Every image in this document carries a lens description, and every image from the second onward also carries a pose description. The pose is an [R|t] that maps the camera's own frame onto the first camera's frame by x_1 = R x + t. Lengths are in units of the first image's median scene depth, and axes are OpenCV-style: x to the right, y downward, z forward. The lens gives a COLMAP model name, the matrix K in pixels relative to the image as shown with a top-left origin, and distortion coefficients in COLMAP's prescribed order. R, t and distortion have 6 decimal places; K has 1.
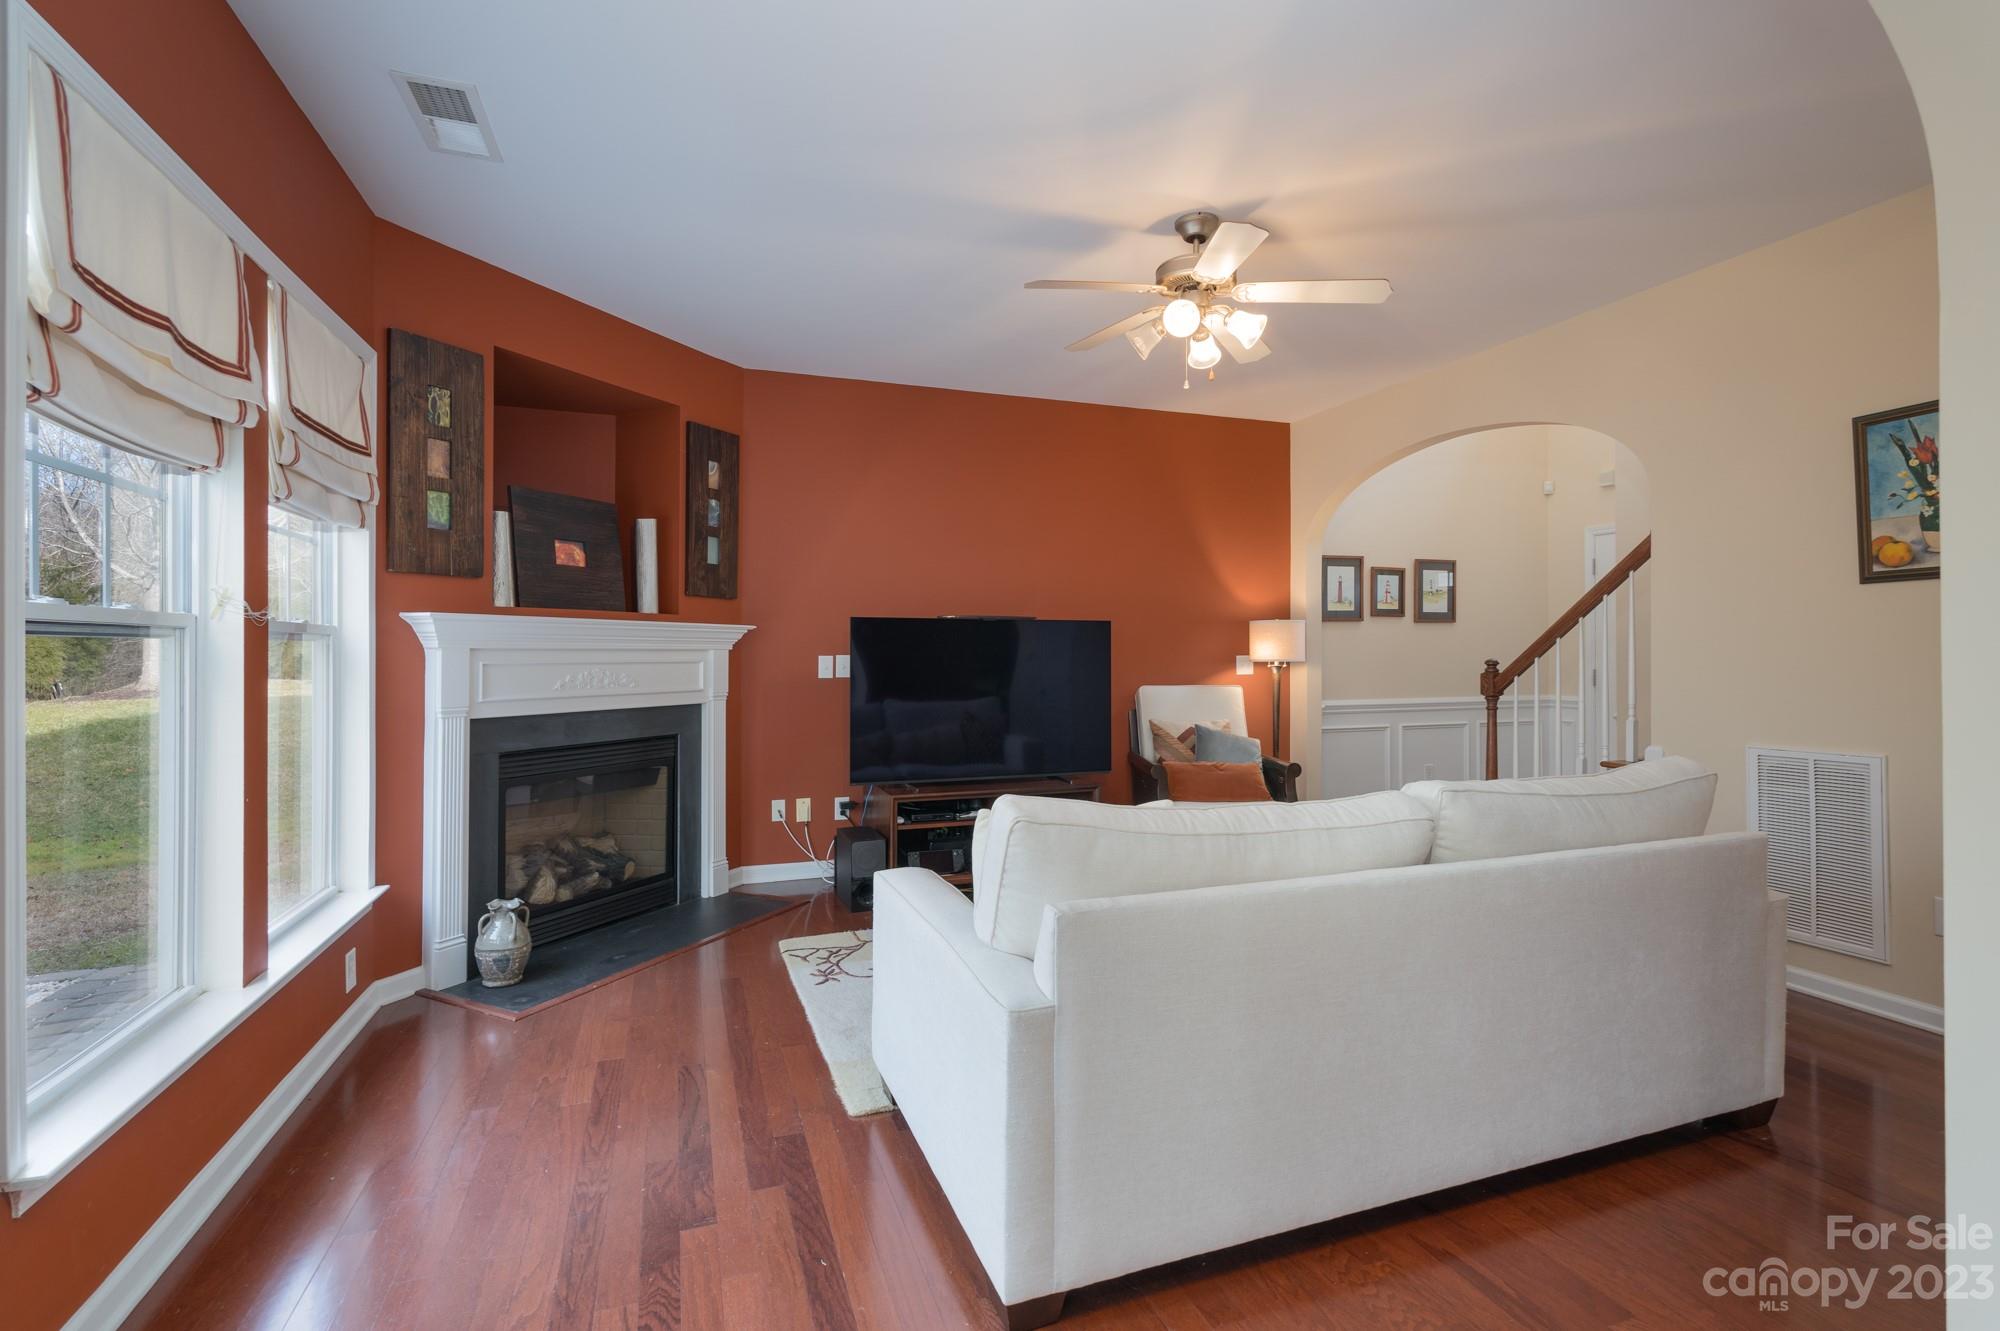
lens RADIAL K [[903.7, 0, 986.8], [0, 903.7, 650.2], [0, 0, 1]] dist [-0.003480, -0.000244]
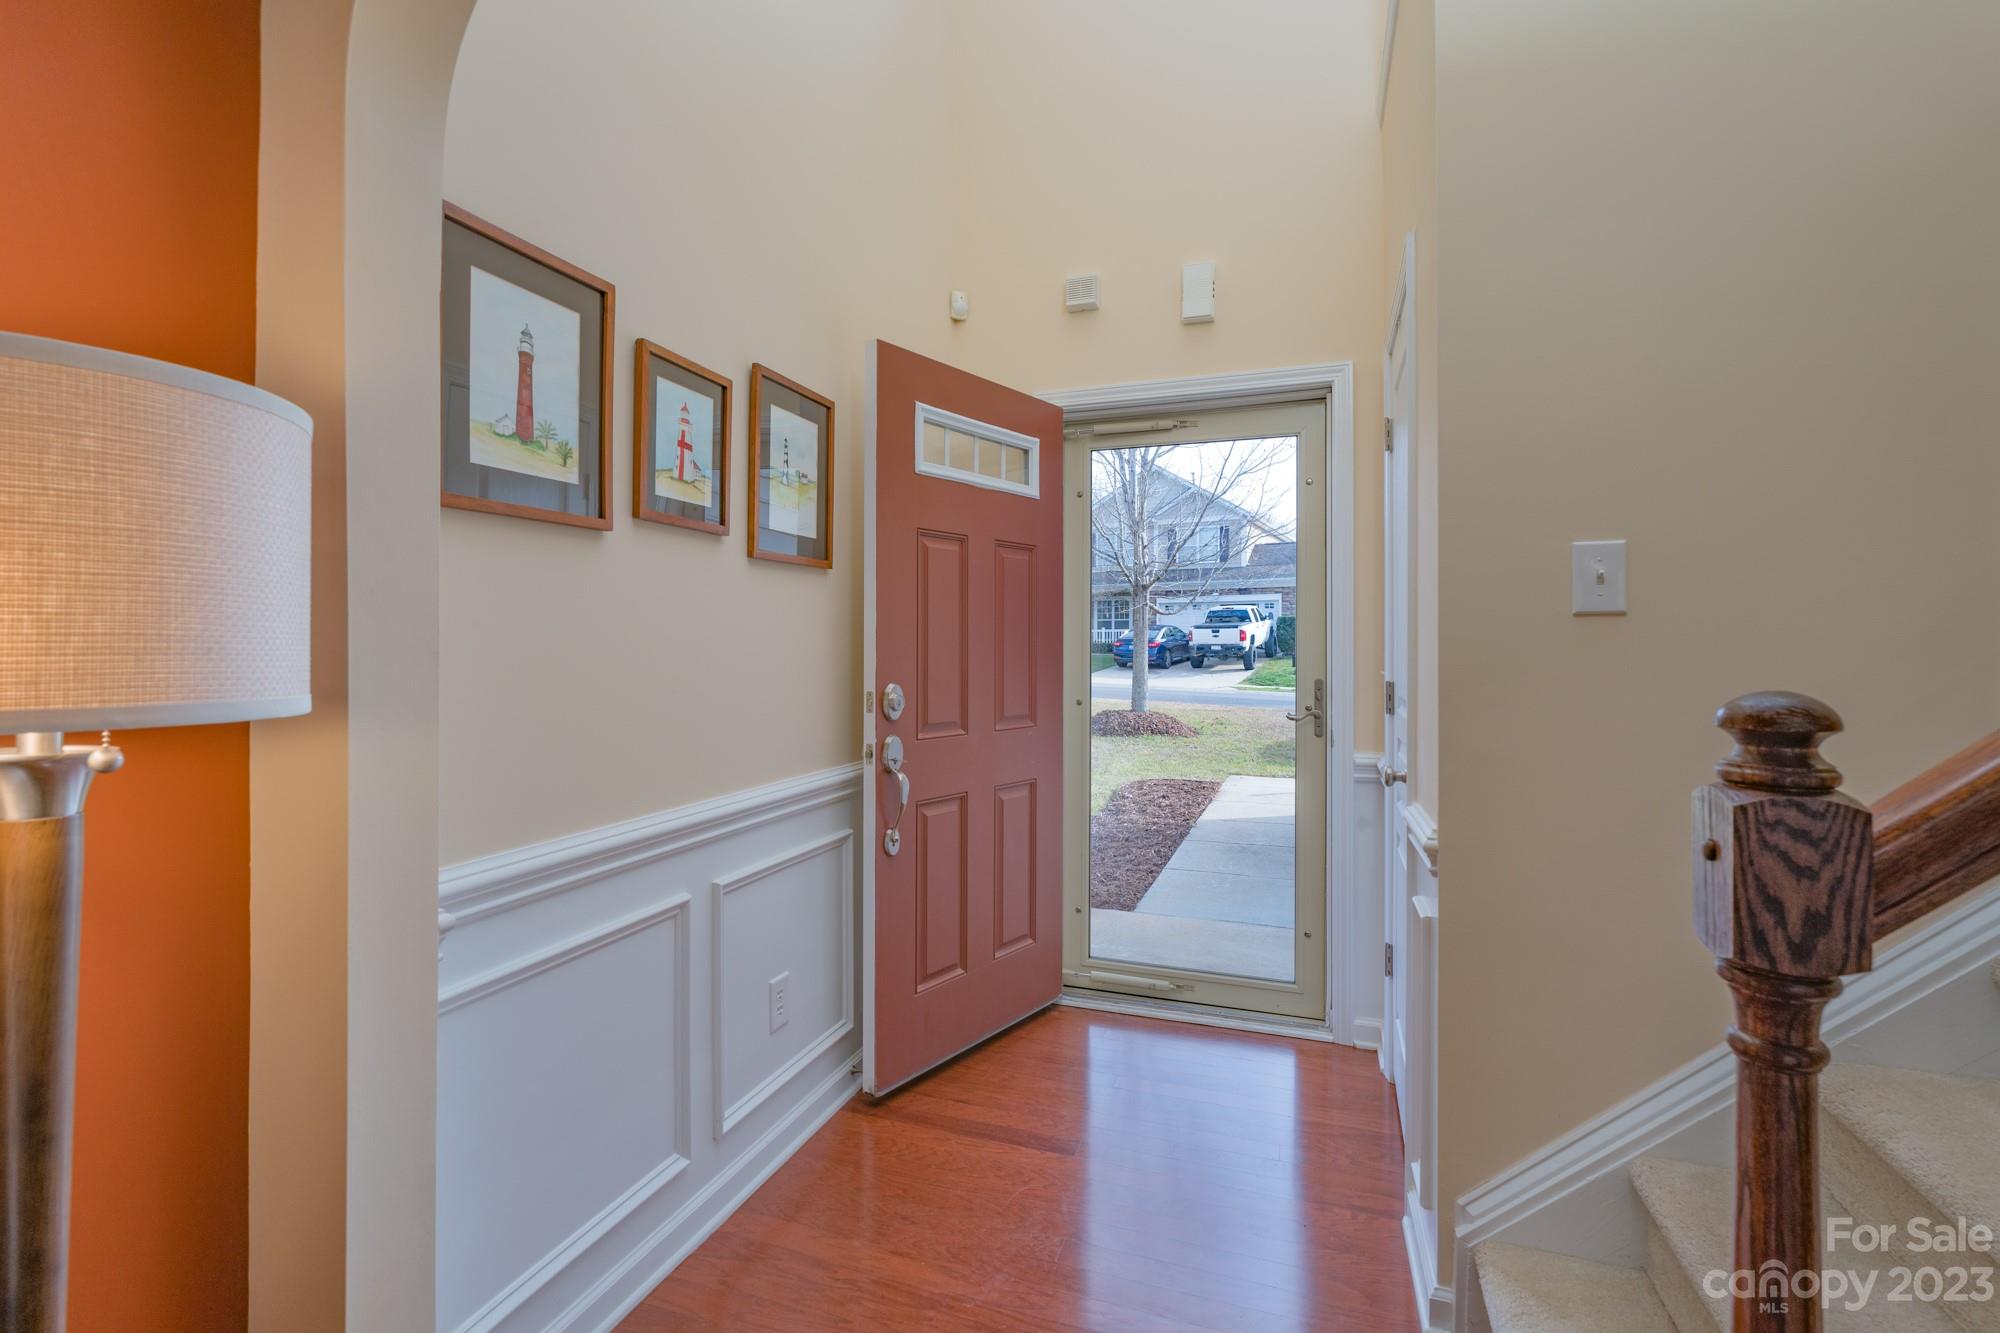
lens RADIAL K [[903.7, 0, 964.2], [0, 903.7, 640.3], [0, 0, 1]] dist [-0.003480, -0.000244]
pose [[0.635814, 0.009914, 0.771779, 0.536029], [-0.003627, 0.999945, -0.009856, 0.003564], [-0.771834, 0.003467, 0.635815, 1.444398]]
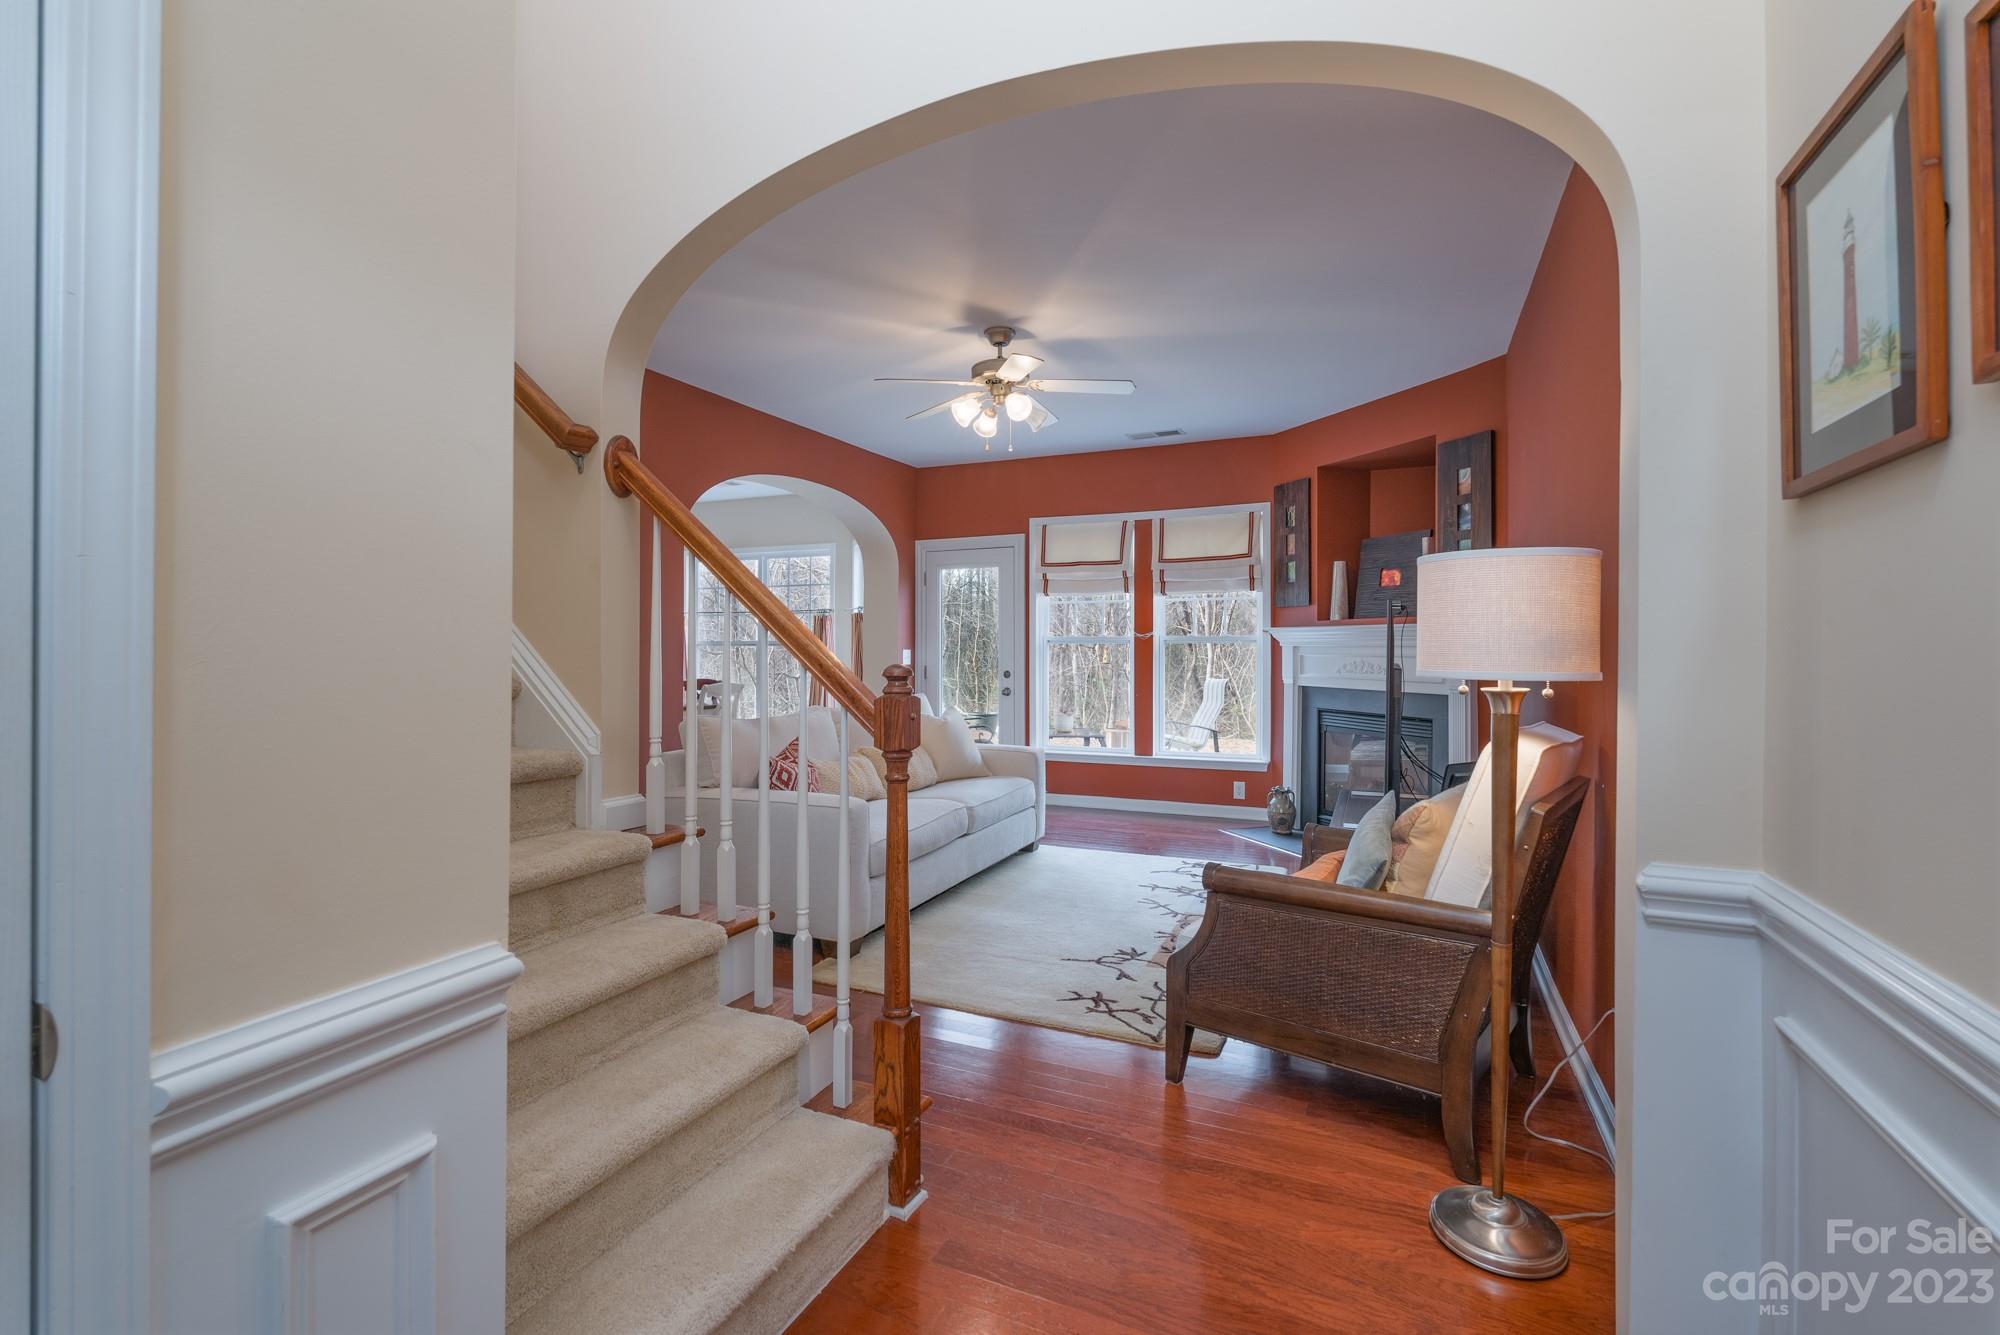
lens RADIAL K [[903.7, 0, 995.5], [0, 903.7, 649.9], [0, 0, 1]] dist [-0.003480, -0.000244]
pose [[-0.686411, 0.000462, -0.727214, 1.211106], [-0.000682, 0.999999, 0.001279, 0.004765], [0.727214, 0.001374, -0.686410, 1.900793]]
